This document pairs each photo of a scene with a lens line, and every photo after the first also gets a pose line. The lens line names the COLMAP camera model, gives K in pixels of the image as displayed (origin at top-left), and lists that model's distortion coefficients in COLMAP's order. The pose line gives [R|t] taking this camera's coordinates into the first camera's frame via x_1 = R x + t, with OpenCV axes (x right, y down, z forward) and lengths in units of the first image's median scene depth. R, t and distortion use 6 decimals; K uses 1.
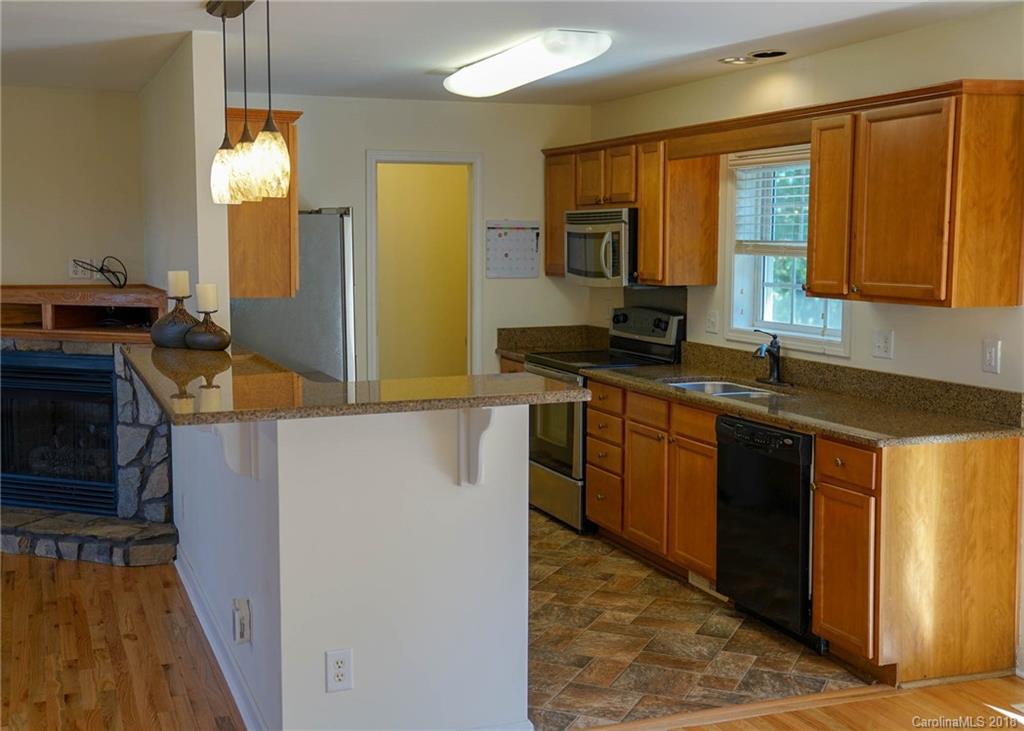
lens RADIAL K [[1207.6, 0, 507.0], [0, 1207.6, 362.2], [0, 0, 1]] dist [0.074490, 0.000000]
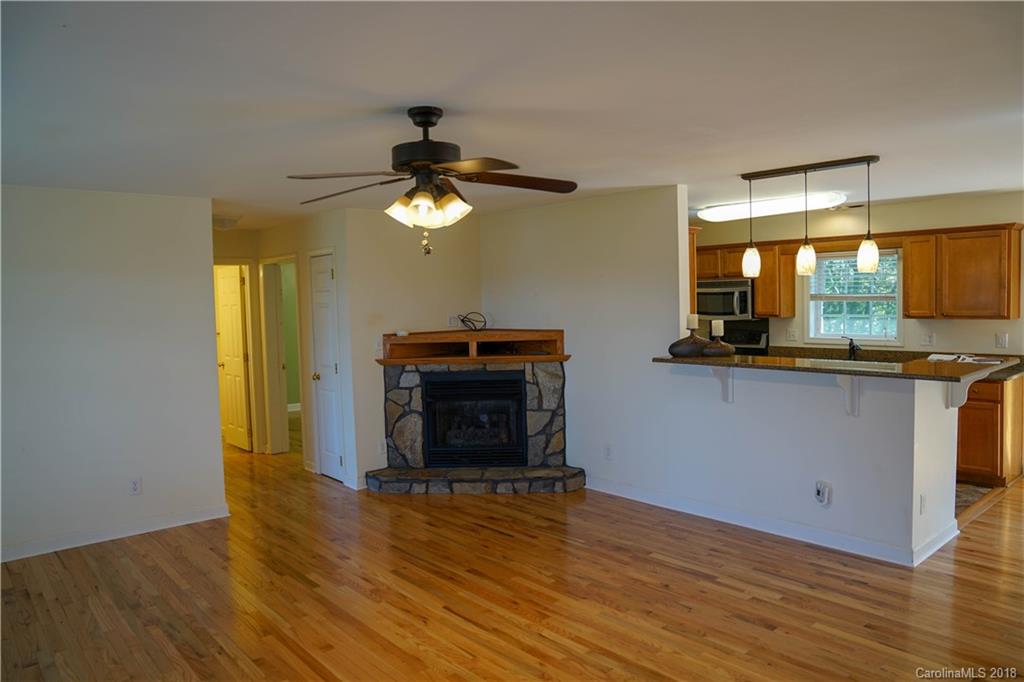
lens RADIAL K [[714.4, 0, 515.3], [0, 714.4, 338.5], [0, 0, 1]] dist [-0.099205, -0.000360]
pose [[0.932117, -0.043761, 0.359504, -0.696689], [0.062147, 0.997276, -0.039740, -0.010504], [-0.356785, 0.059384, 0.932297, 0.085051]]
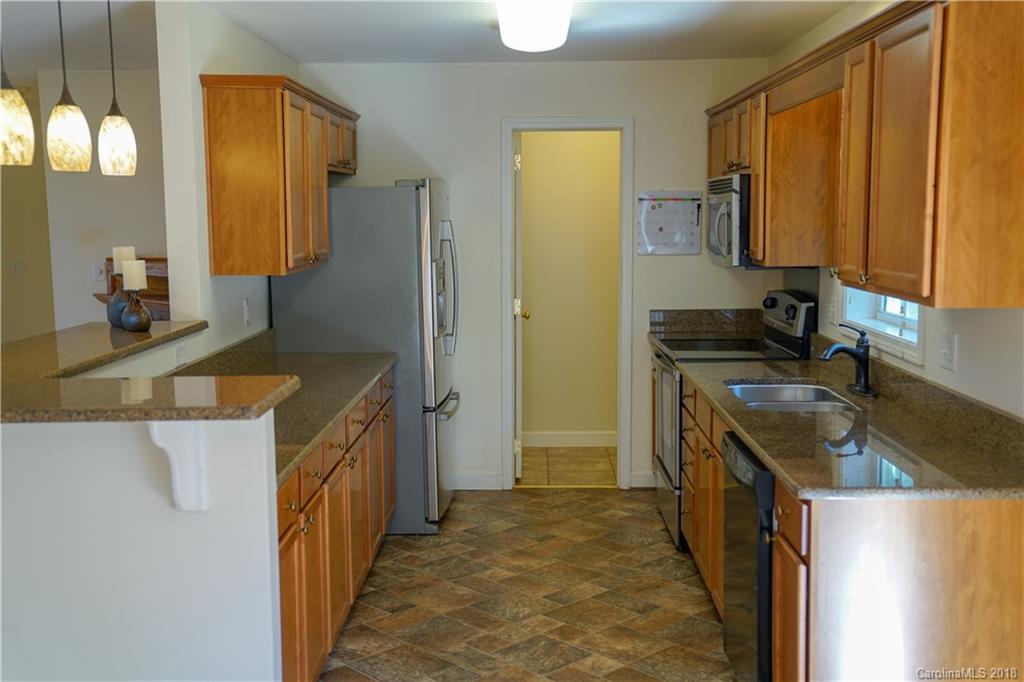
lens RADIAL K [[1144.9, 0, 513.0], [0, 1144.9, 340.1], [0, 0, 1]] dist [0.114445, 0.000000]
pose [[0.928725, 0.036893, -0.368930, 0.266055], [-0.033126, 0.999314, 0.016543, -0.020090], [0.369287, -0.003143, 0.929310, 0.197861]]
